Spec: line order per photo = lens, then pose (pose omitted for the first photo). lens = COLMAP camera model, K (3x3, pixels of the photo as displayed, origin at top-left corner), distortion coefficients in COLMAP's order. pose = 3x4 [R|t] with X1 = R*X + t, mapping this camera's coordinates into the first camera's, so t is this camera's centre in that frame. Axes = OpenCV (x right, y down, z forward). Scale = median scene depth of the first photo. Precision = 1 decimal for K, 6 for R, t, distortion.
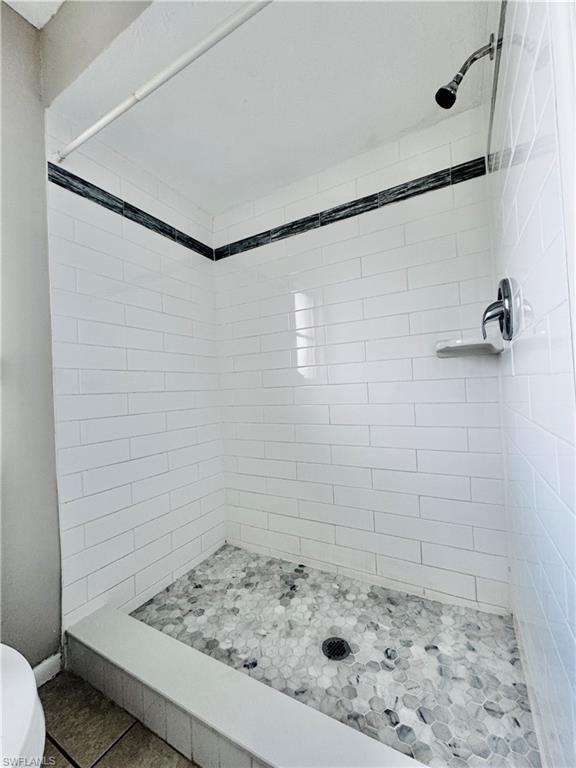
lens RADIAL K [[307.0, 0, 291.0], [0, 307.0, 385.2], [0, 0, 1]] dist [-0.004263, 0.000207]
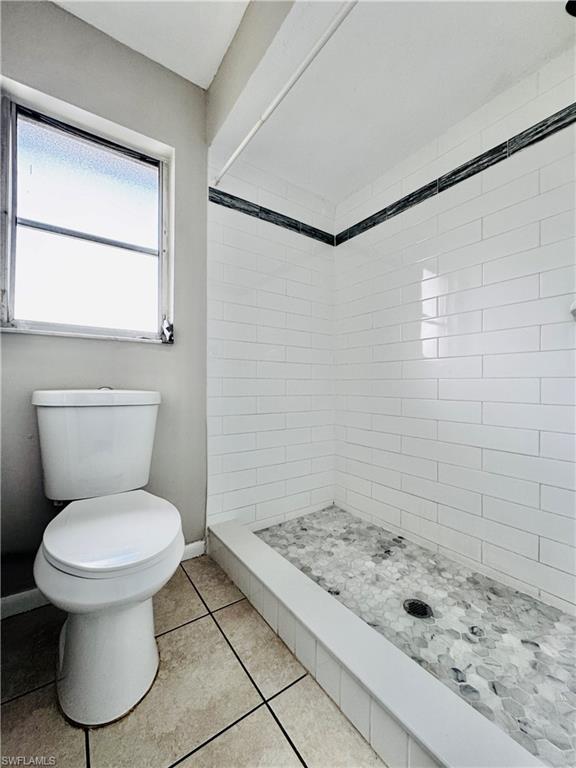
lens RADIAL K [[307.0, 0, 290.7], [0, 307.0, 383.1], [0, 0, 1]] dist [-0.004263, 0.000207]
pose [[0.905261, 0.046796, -0.422270, 0.140586], [-0.037758, 0.998844, 0.029747, 0.081954], [0.423174, -0.010985, 0.905982, -0.086764]]
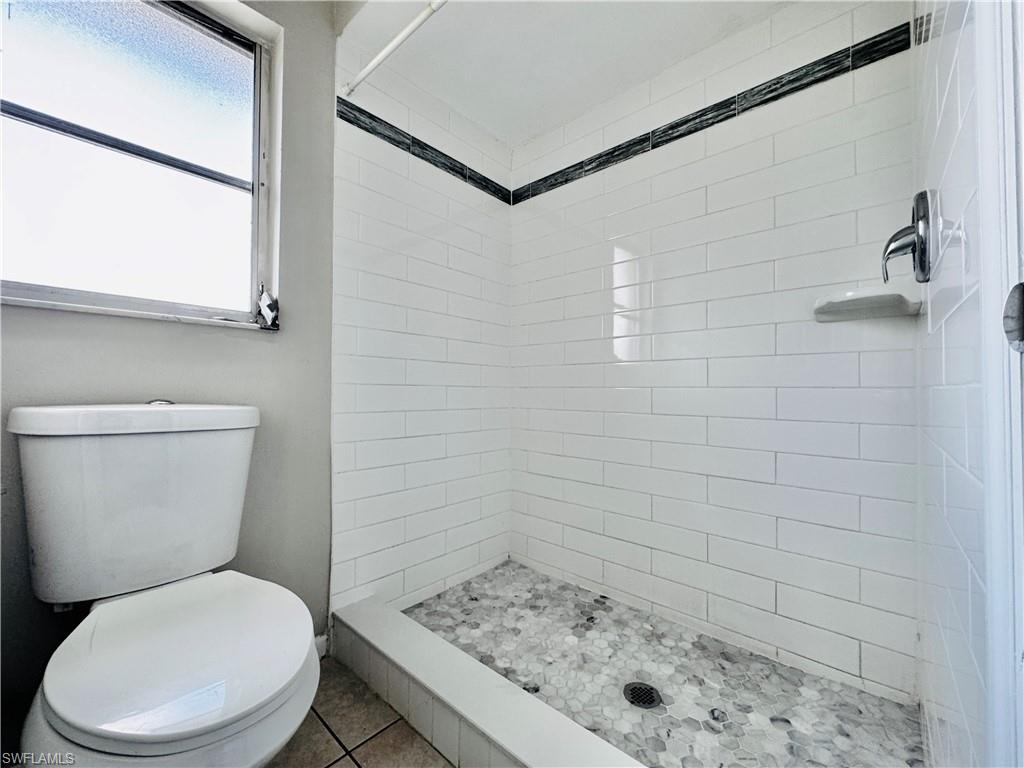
lens RADIAL K [[409.3, 0, 514.5], [0, 409.3, 384.9], [0, 0, 1]] dist [-0.004263, 0.000207]
pose [[0.974862, 0.047477, -0.217694, 0.018359], [-0.046457, 0.998872, 0.009807, 0.078870], [0.217914, 0.000552, 0.975968, -0.059239]]
